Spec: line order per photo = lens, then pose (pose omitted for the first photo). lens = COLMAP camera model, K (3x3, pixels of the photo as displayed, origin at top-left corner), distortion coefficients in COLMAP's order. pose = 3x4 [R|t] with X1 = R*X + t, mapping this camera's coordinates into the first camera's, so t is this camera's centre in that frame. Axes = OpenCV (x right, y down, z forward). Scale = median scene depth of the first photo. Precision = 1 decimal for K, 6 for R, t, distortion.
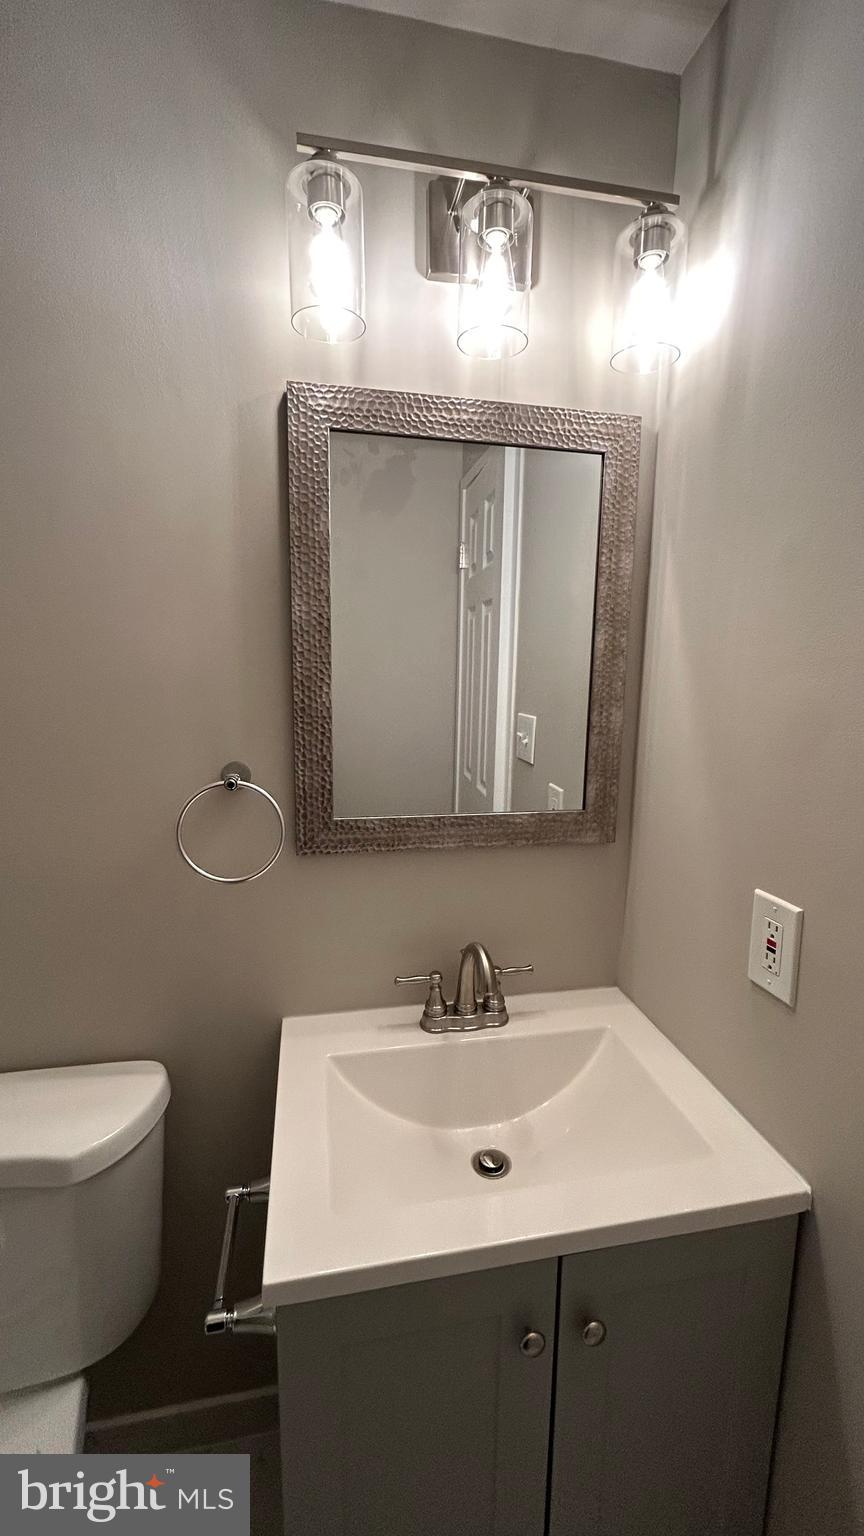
lens RADIAL K [[623.0, 0, 432.8], [0, 623.0, 762.8], [0, 0, 1]] dist [-0.001866, -0.000071]
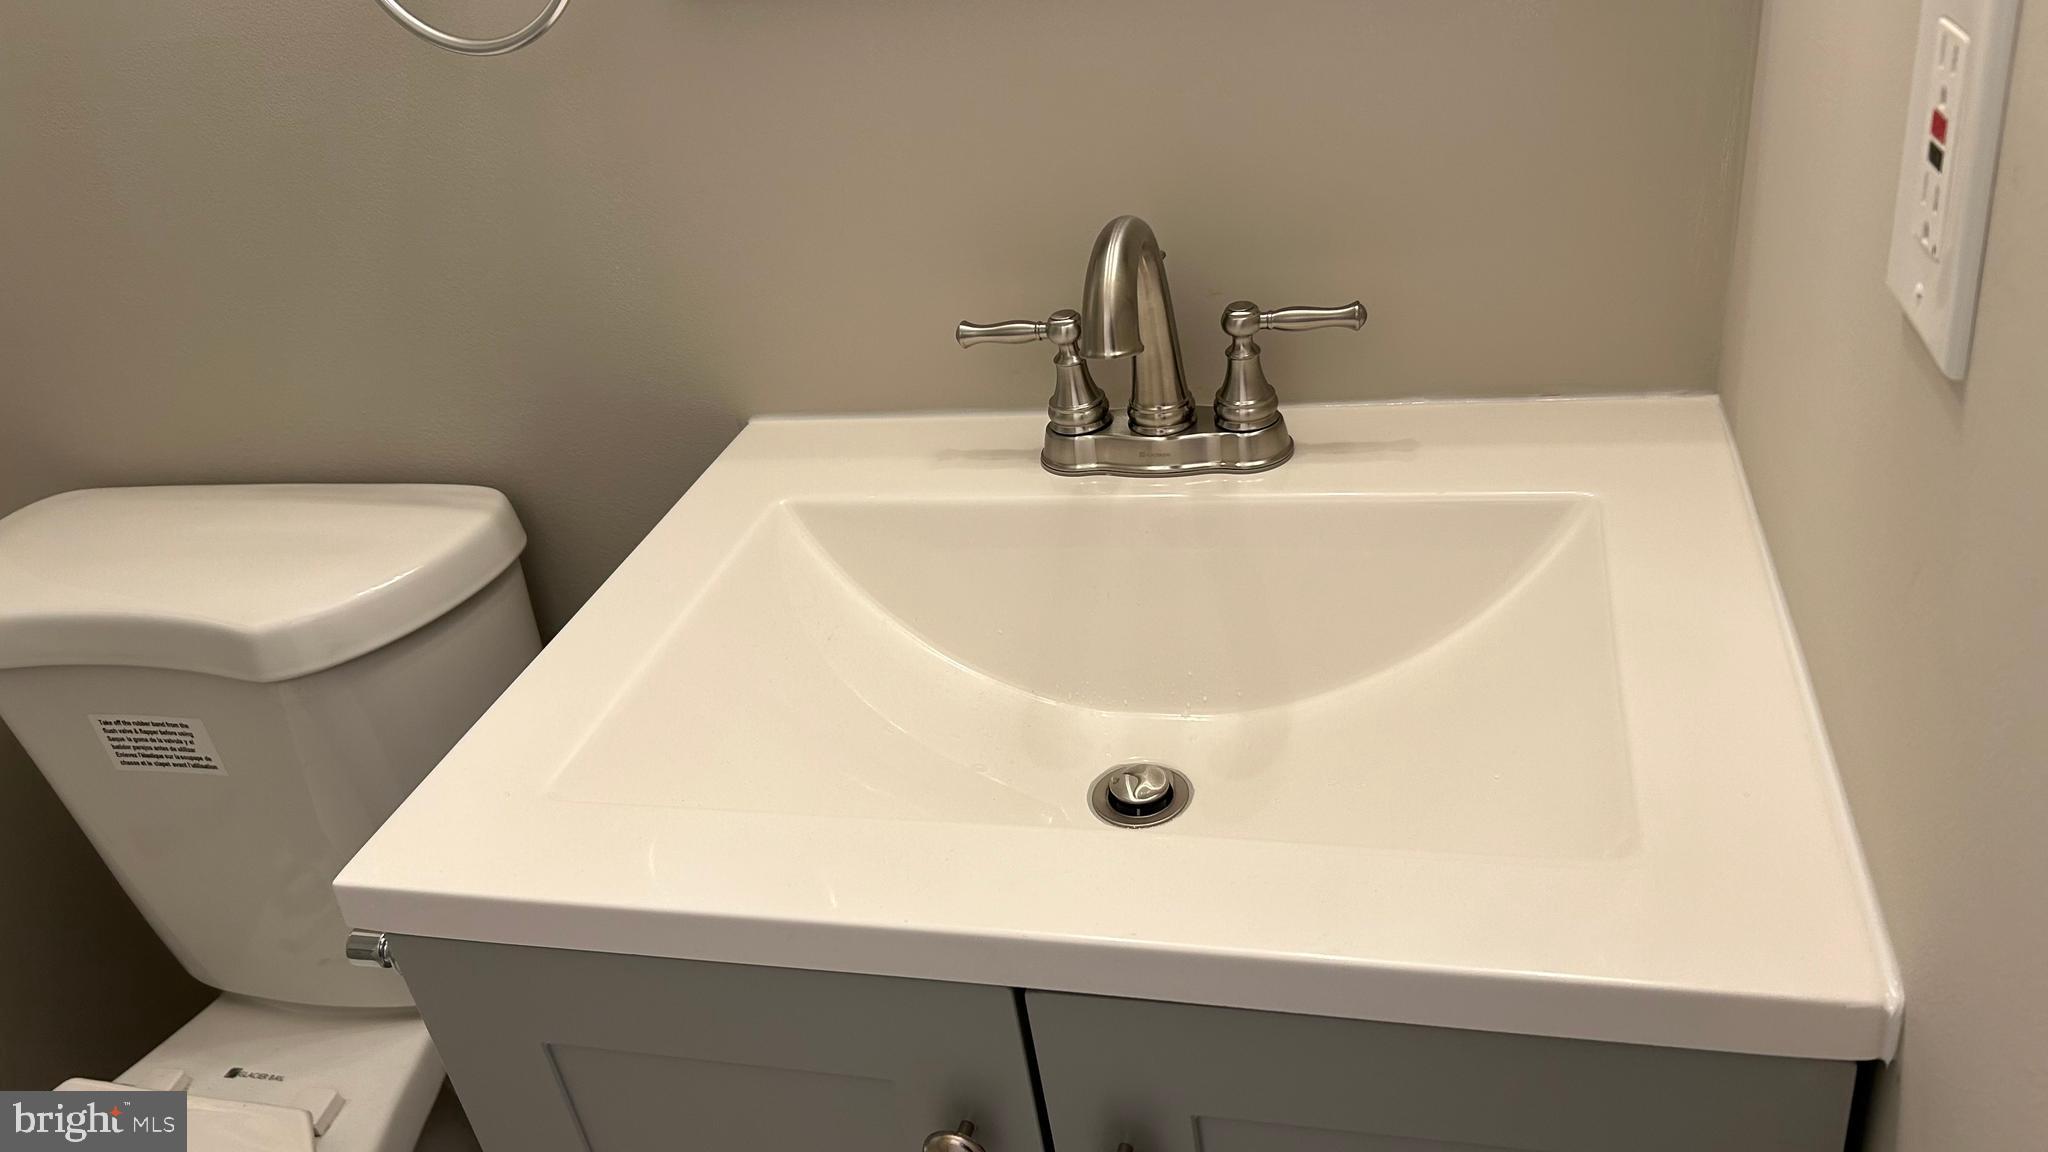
lens RADIAL K [[1532.2, 0, 1024.1], [0, 1532.2, 578.7], [0, 0, 1]] dist [0.042893, -0.042796]
pose [[0.888762, 0.094801, -0.448458, 0.393678], [0.090325, 0.922972, 0.374118, 0.150314], [0.449381, -0.373008, 0.811740, 0.231265]]
